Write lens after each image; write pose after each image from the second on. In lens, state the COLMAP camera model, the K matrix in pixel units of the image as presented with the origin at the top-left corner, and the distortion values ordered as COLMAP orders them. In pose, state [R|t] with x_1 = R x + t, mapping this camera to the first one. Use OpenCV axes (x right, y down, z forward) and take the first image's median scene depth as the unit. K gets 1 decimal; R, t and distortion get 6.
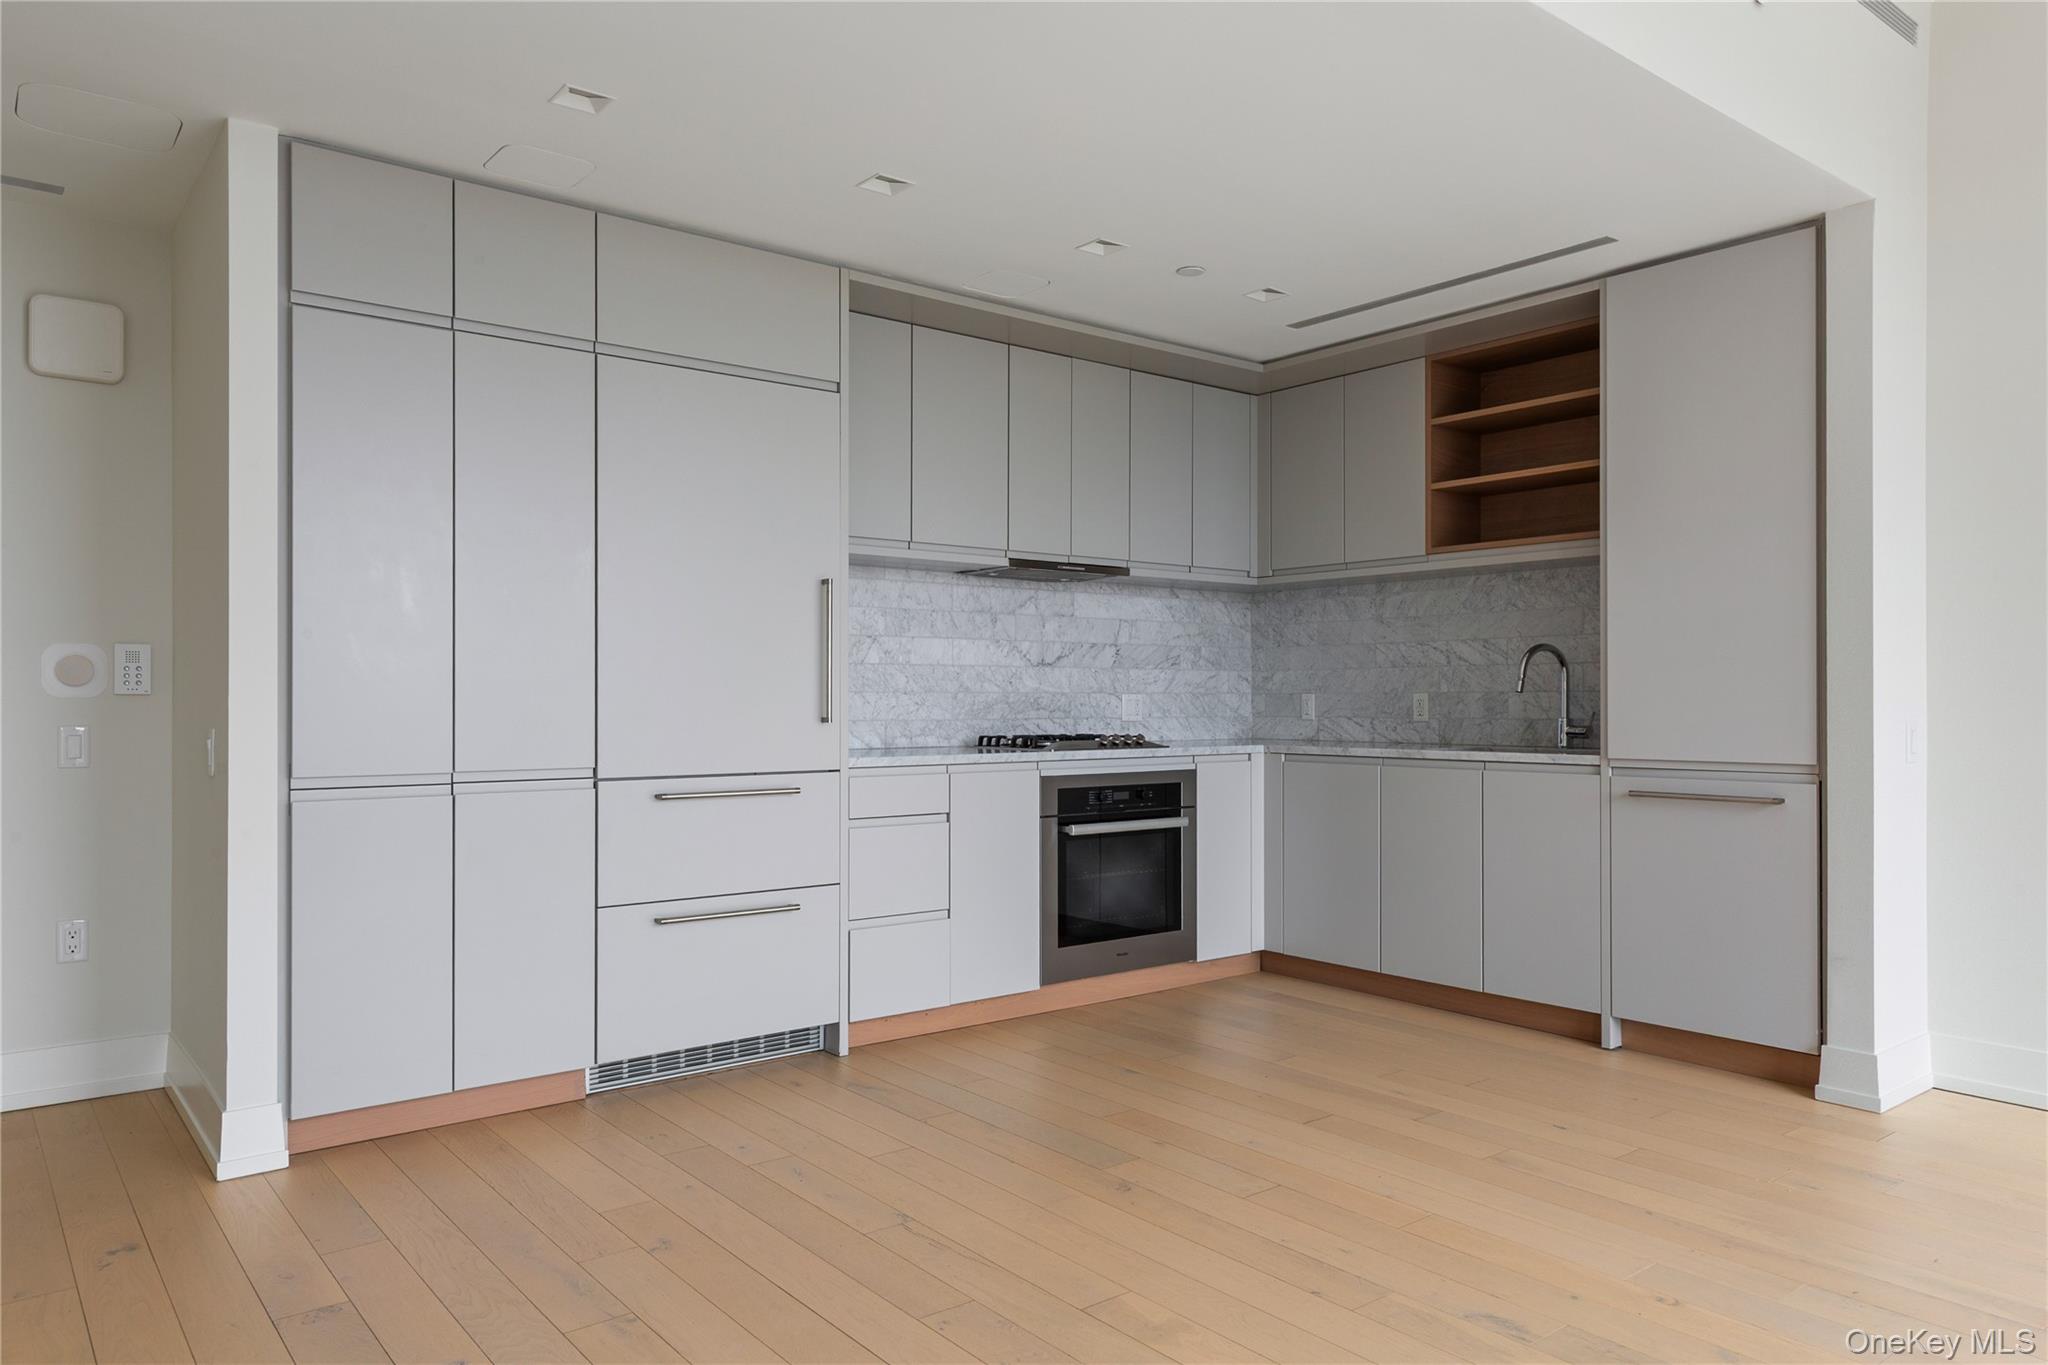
lens RADIAL K [[1378.3, 0, 1032.4], [0, 1378.3, 693.8], [0, 0, 1]] dist [0.003138, 0.004200]
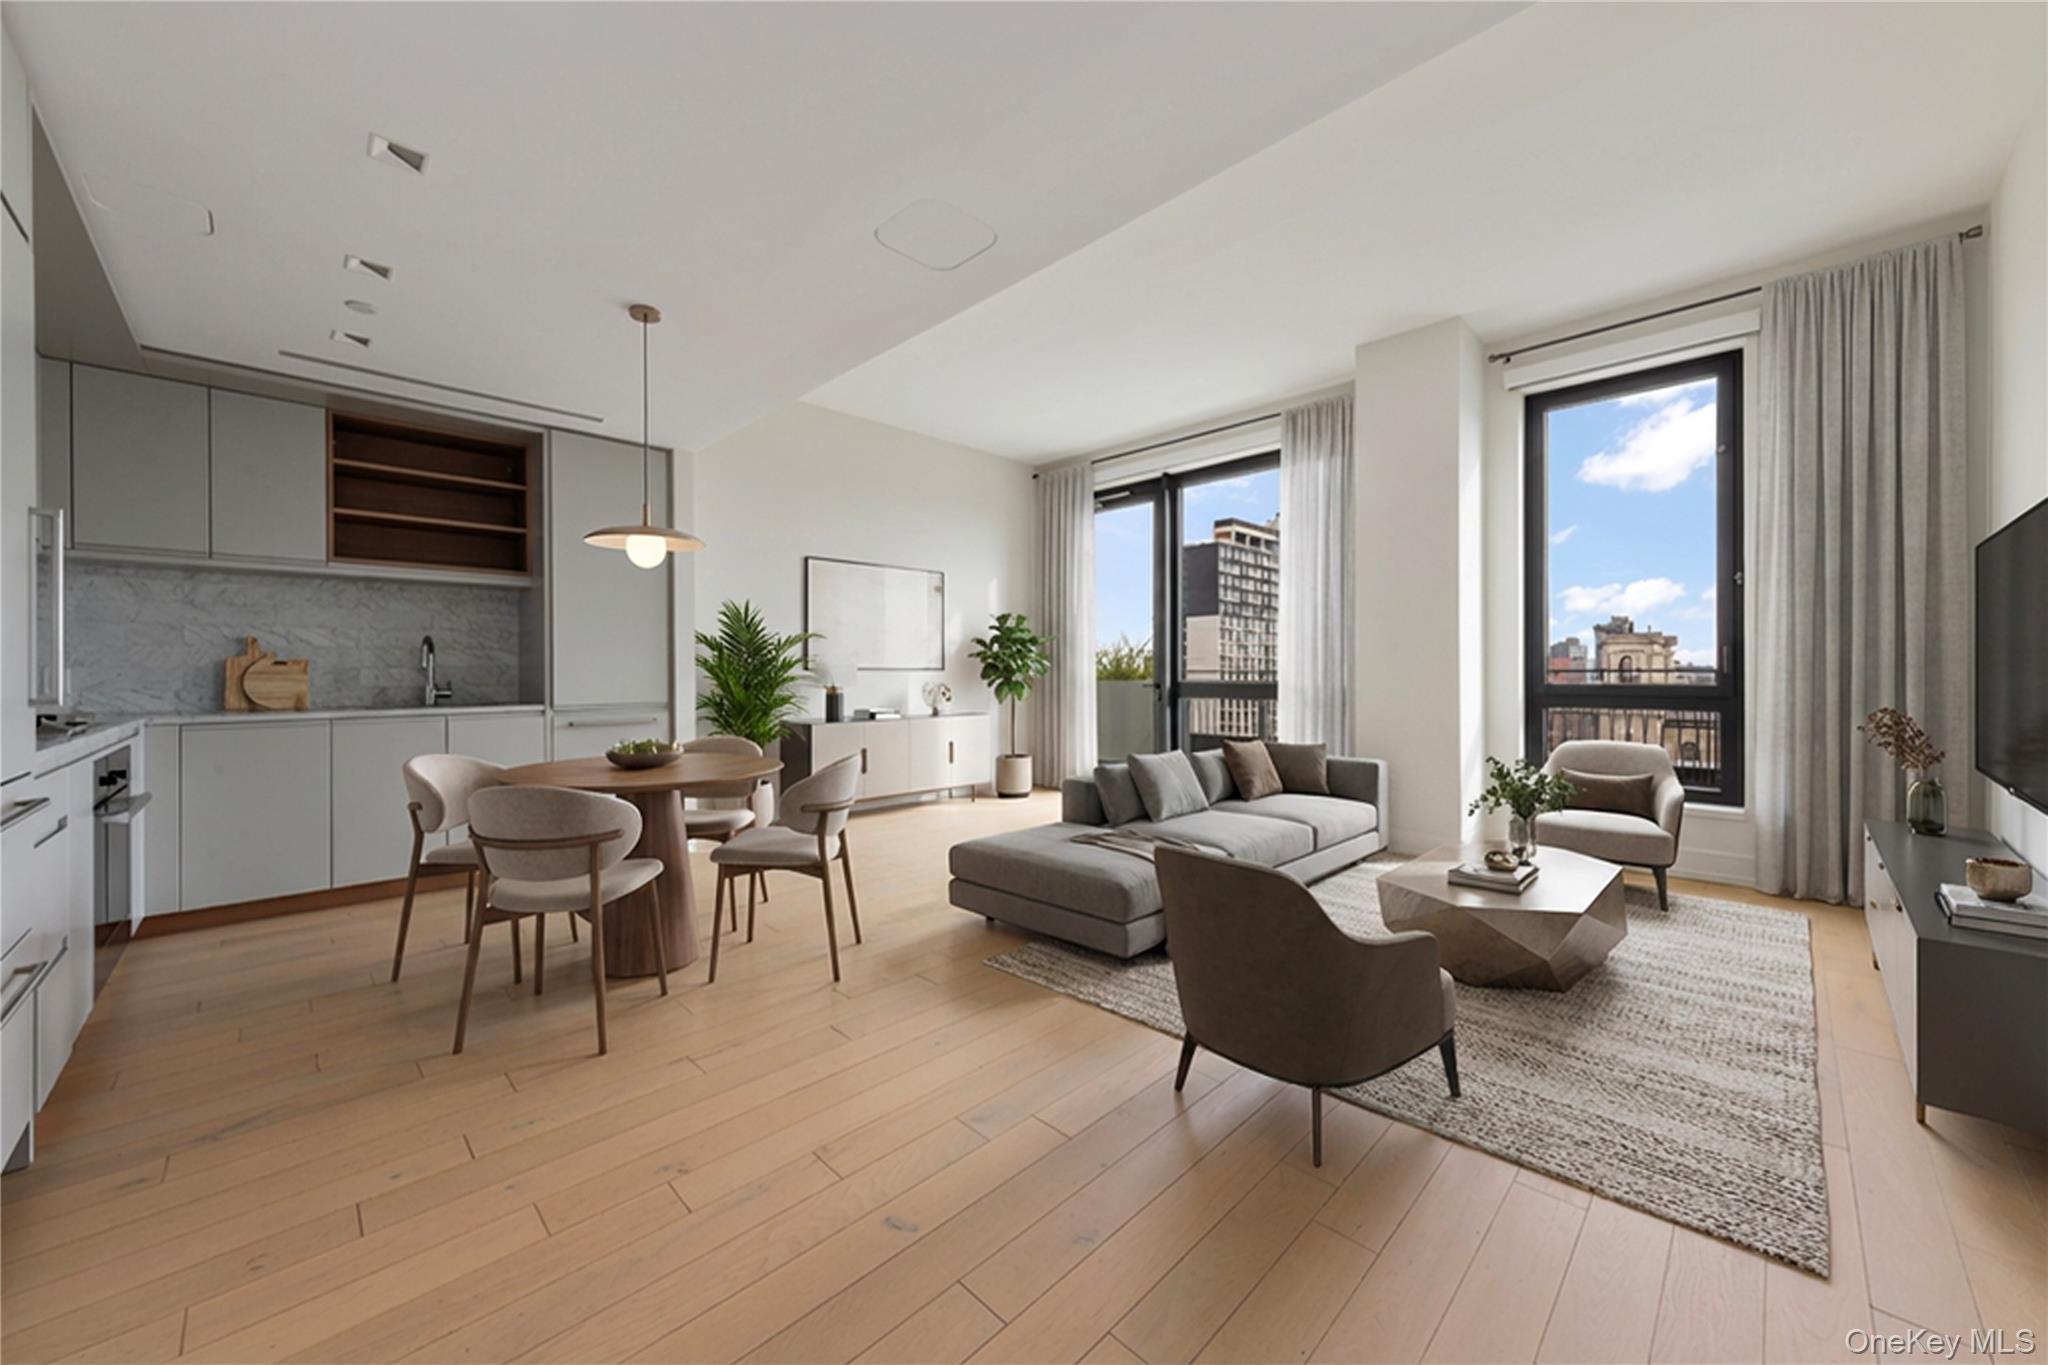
lens RADIAL K [[745.5, 0, 1021.8], [0, 745.5, 672.2], [0, 0, 1]] dist [0.003261, -0.000021]
pose [[-0.111237, -0.002586, 0.993791, -0.495511], [-0.000189, 0.999997, 0.002581, 0.001163], [-0.993794, 0.000100, -0.111237, 0.439781]]
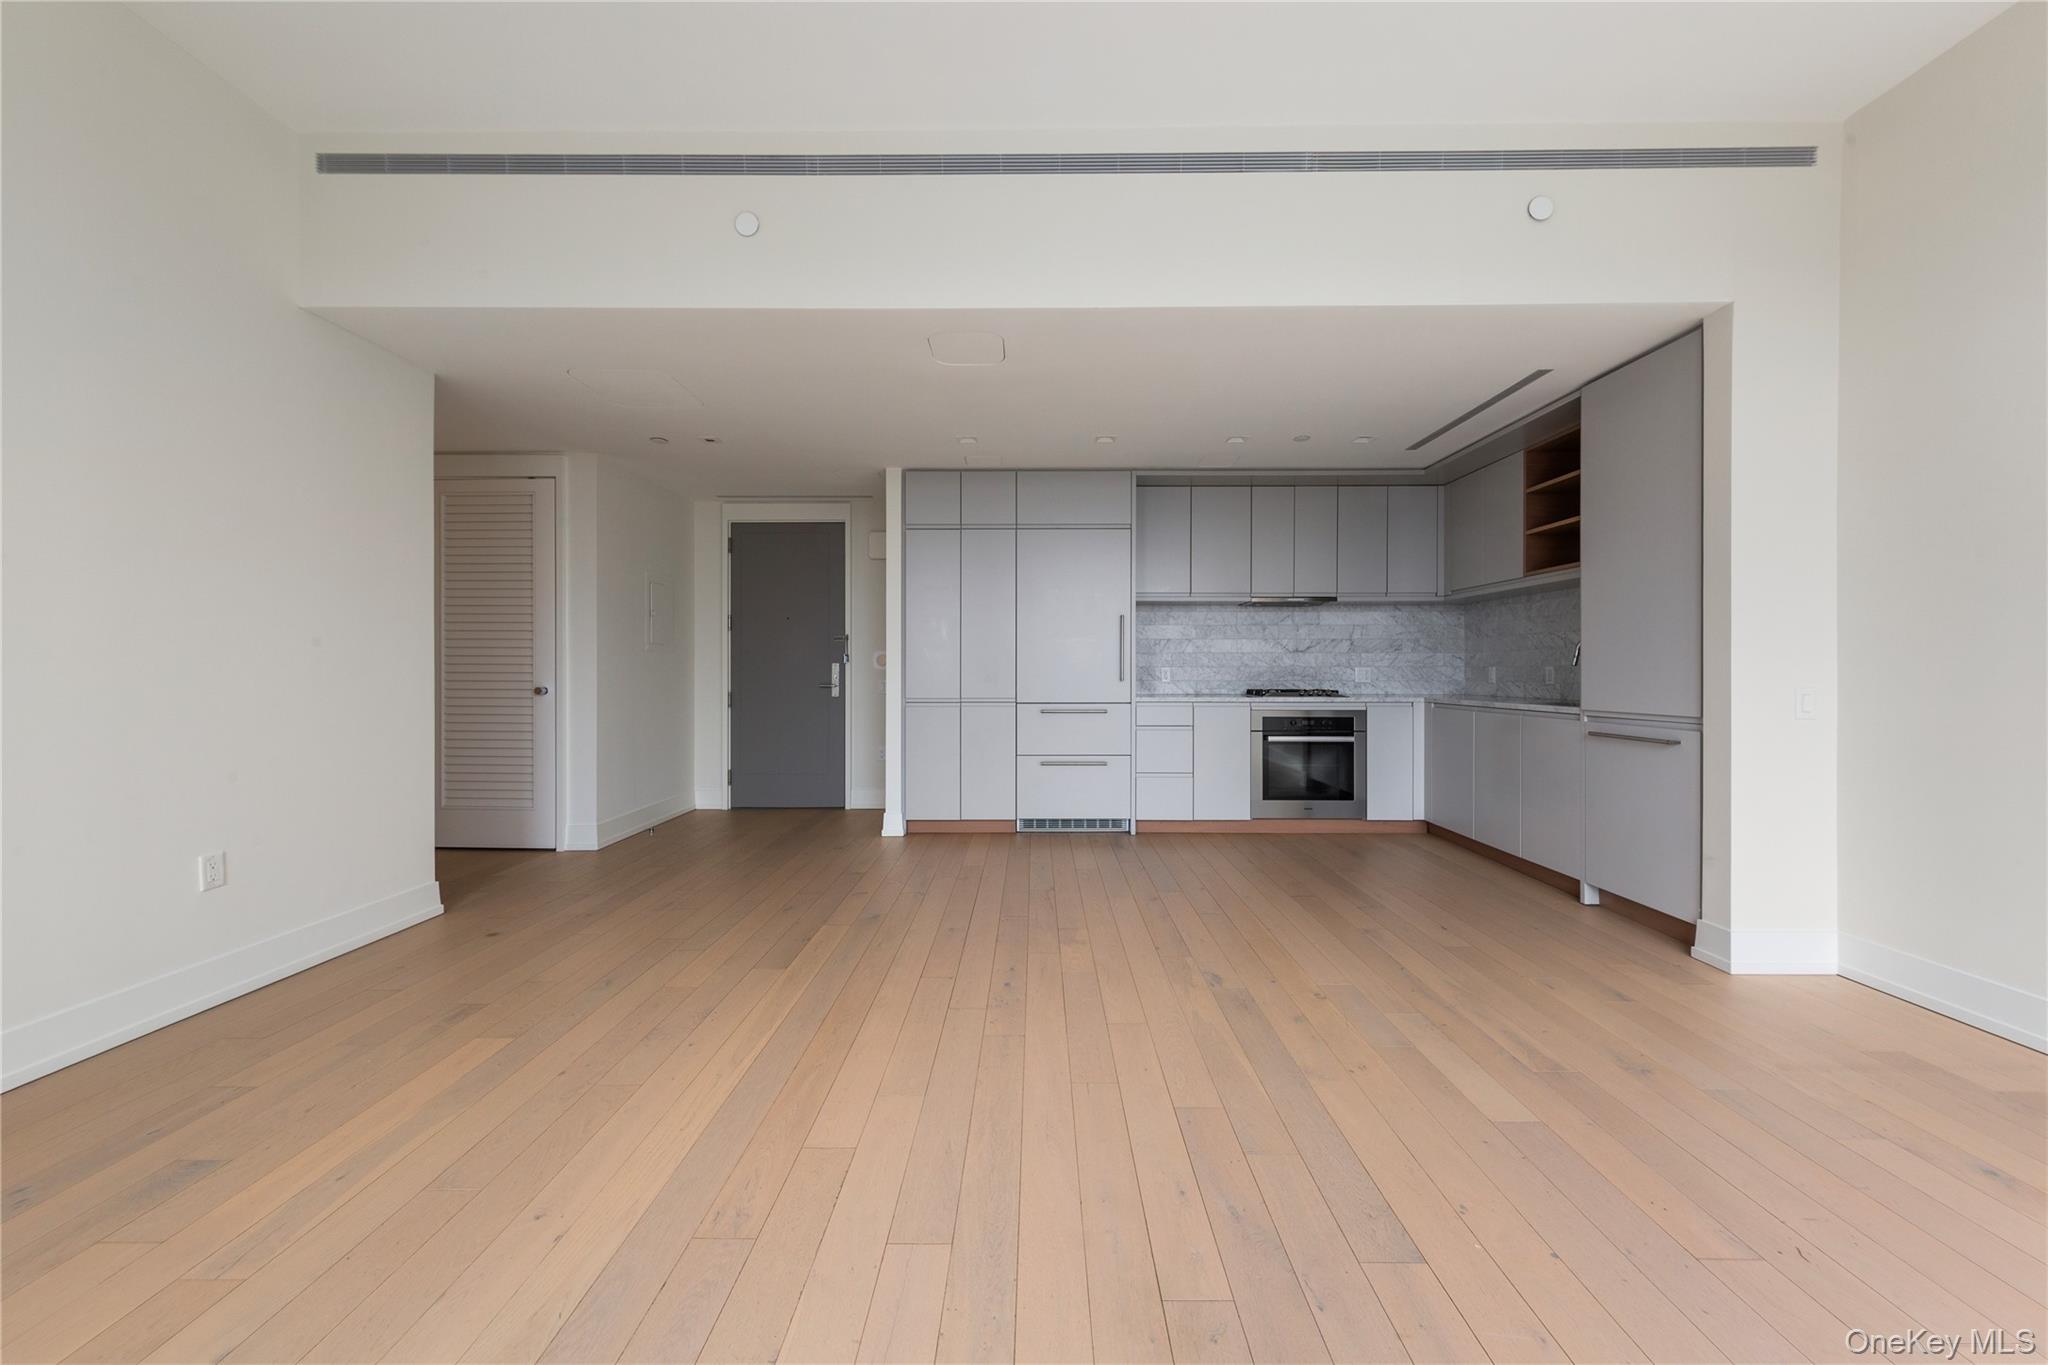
lens RADIAL K [[745.5, 0, 1017.7], [0, 745.5, 673.2], [0, 0, 1]] dist [0.003261, -0.000021]
pose [[0.766439, 0.002905, -0.642310, 0.397991], [0.002903, 0.999964, 0.007987, -0.001180], [0.642310, -0.007986, 0.766403, -0.011525]]
